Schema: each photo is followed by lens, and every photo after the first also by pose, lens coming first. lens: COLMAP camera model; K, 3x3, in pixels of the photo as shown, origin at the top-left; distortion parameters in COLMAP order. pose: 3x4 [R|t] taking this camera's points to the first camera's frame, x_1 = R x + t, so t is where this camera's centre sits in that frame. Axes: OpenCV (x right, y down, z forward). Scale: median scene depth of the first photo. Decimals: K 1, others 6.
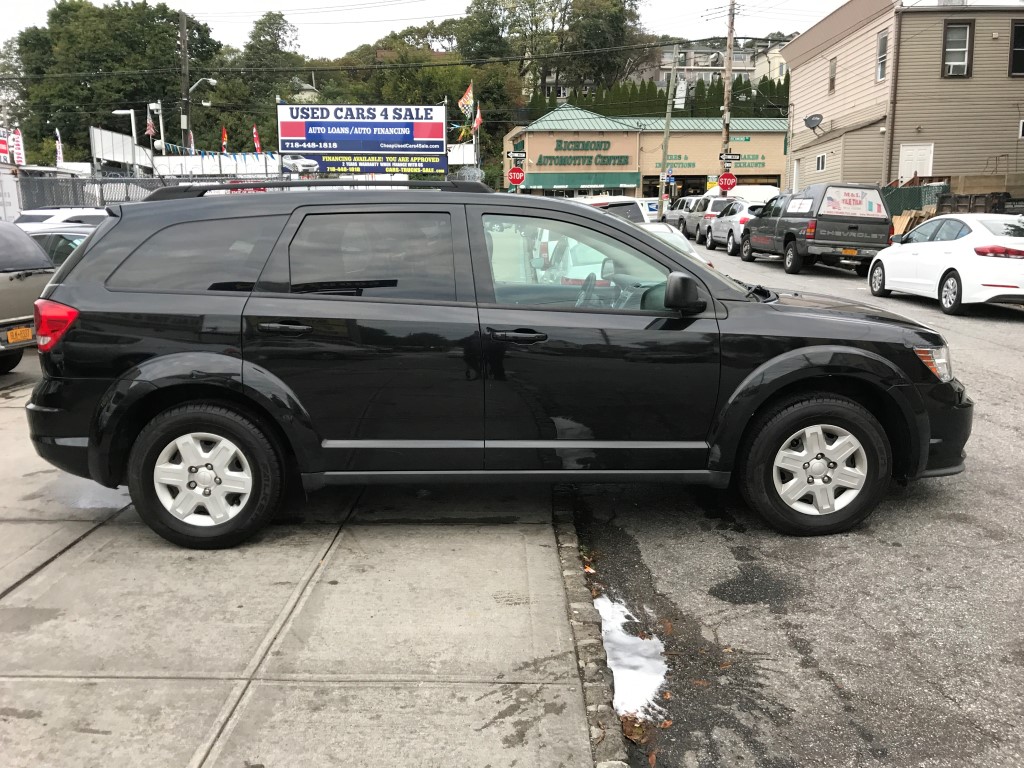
lens RADIAL K [[839.5, 0, 506.9], [0, 839.5, 383.6], [0, 0, 1]] dist [0.014909, -0.005547]
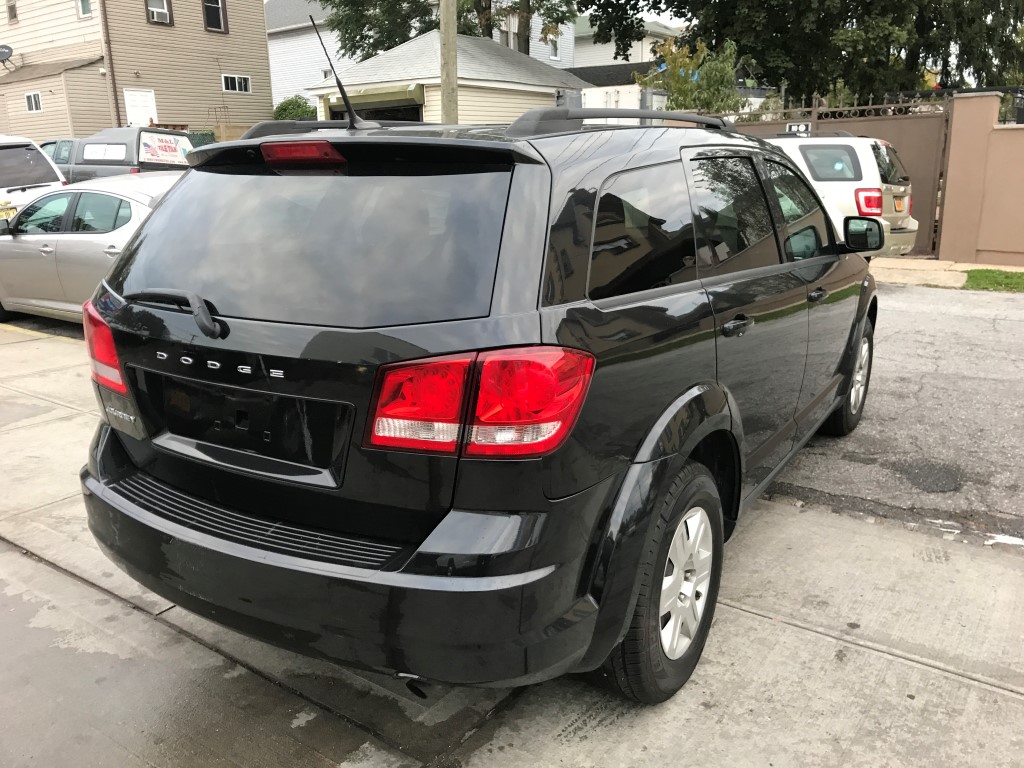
lens RADIAL K [[831.4, 0, 498.5], [0, 831.4, 389.6], [0, 0, 1]] dist [0.052776, -0.071005]
pose [[0.560319, -0.213439, 0.800304, -0.882356], [0.160114, 0.975914, 0.148172, -0.139223], [-0.812654, 0.045116, 0.580998, 0.714941]]
